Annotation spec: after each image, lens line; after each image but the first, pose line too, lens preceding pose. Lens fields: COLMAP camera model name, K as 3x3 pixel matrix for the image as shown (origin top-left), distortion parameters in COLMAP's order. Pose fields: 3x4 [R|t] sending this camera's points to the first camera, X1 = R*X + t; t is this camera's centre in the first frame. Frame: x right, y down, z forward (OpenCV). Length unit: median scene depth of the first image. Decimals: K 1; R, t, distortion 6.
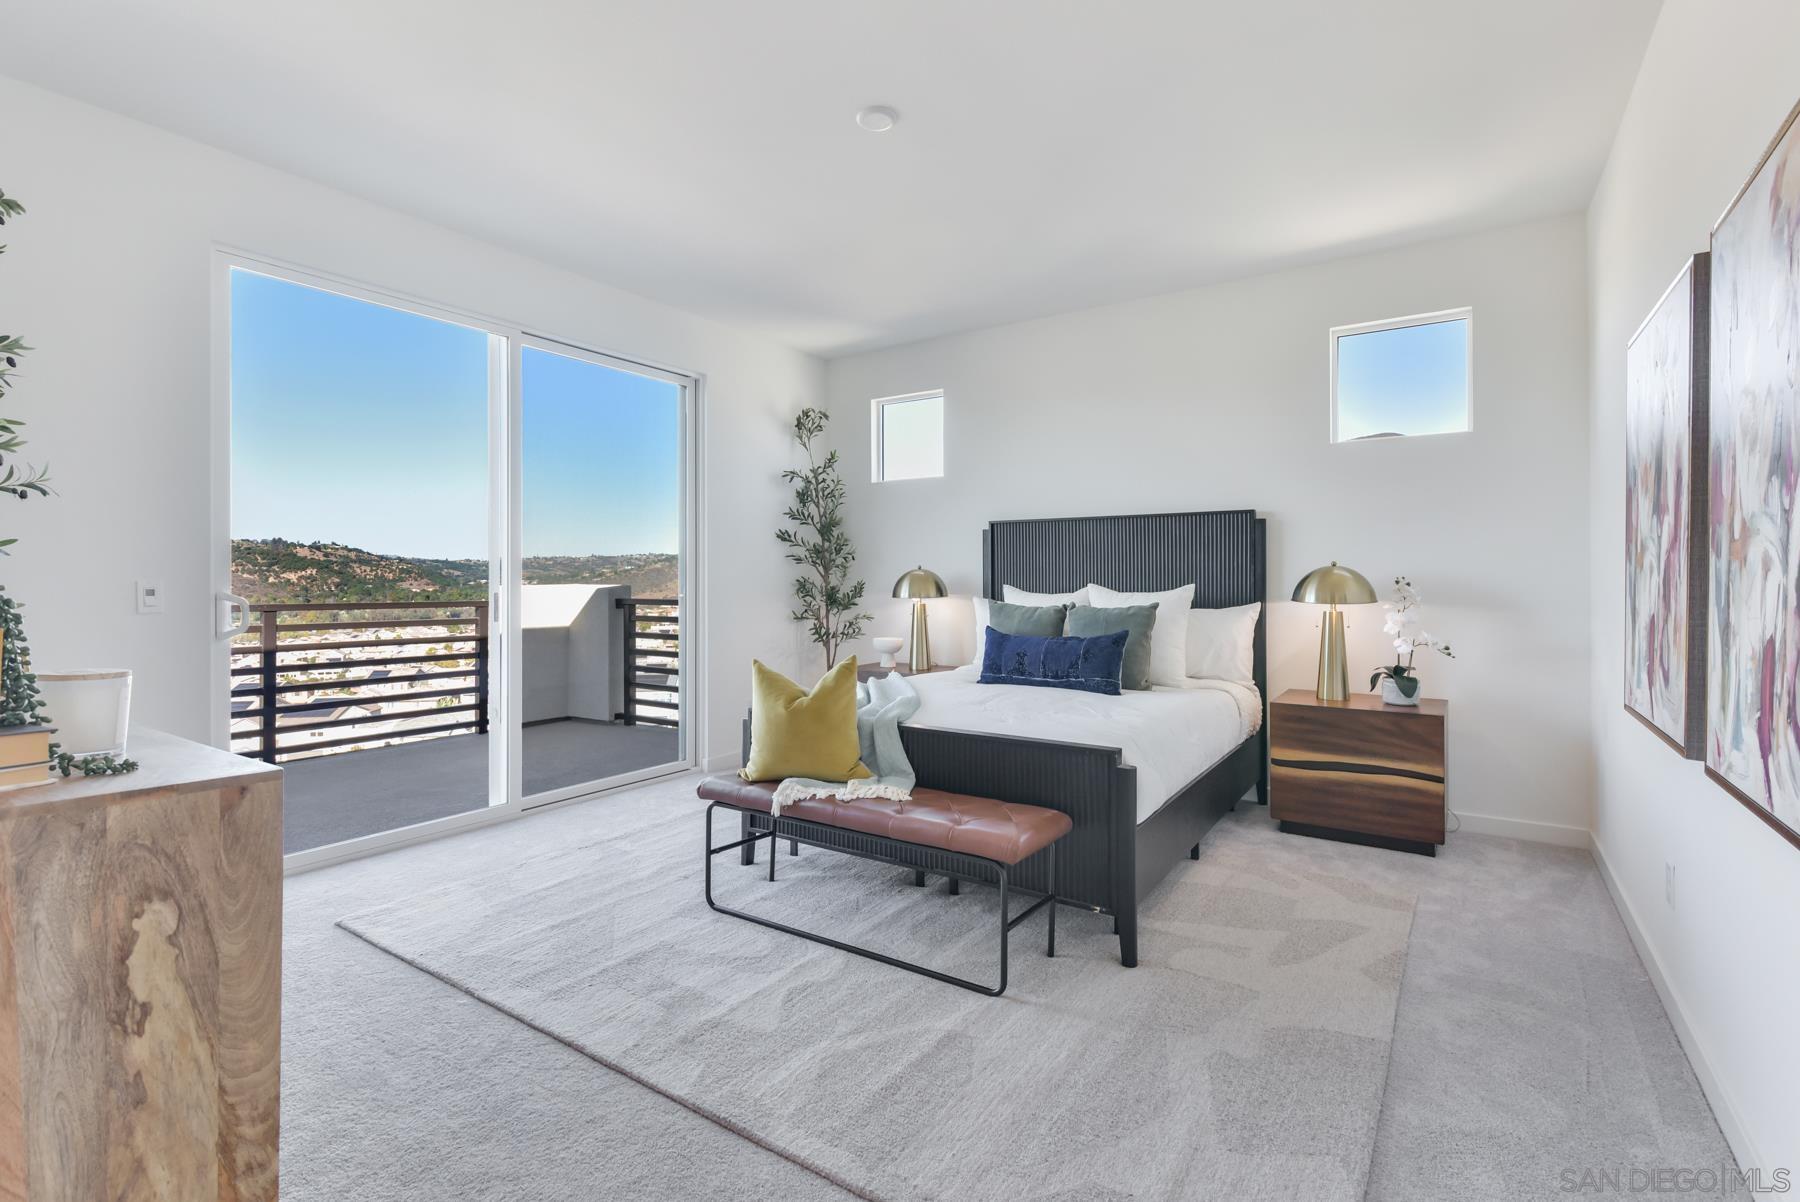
lens RADIAL K [[824.0, 0, 903.5], [0, 824.0, 592.3], [0, 0, 1]] dist [0.005034, -0.003432]
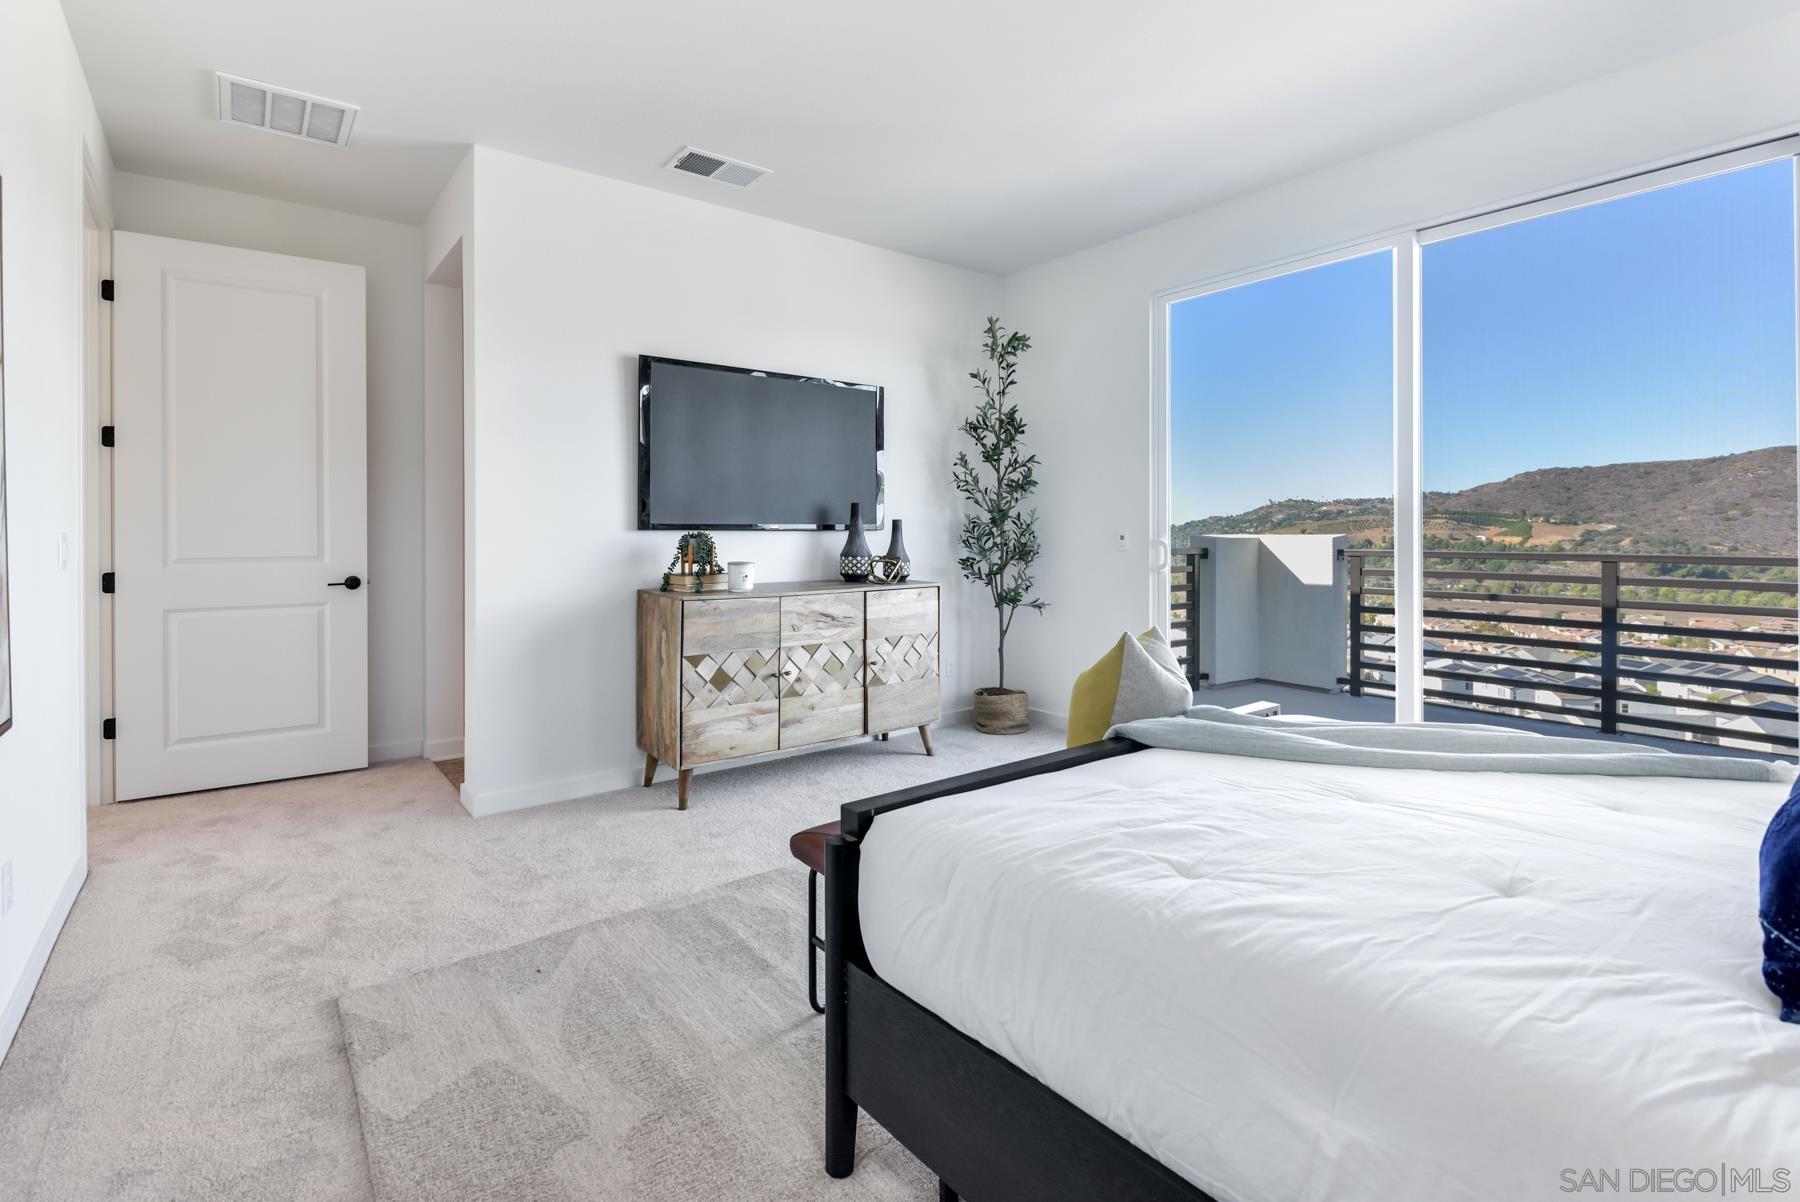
lens RADIAL K [[824.0, 0, 856.6], [0, 824.0, 539.0], [0, 0, 1]] dist [0.005034, -0.003432]
pose [[-0.331598, 0.006566, -0.943398, 1.041992], [-0.007337, 0.999928, 0.009538, -0.011816], [0.943392, 0.010085, -0.331526, 1.511562]]
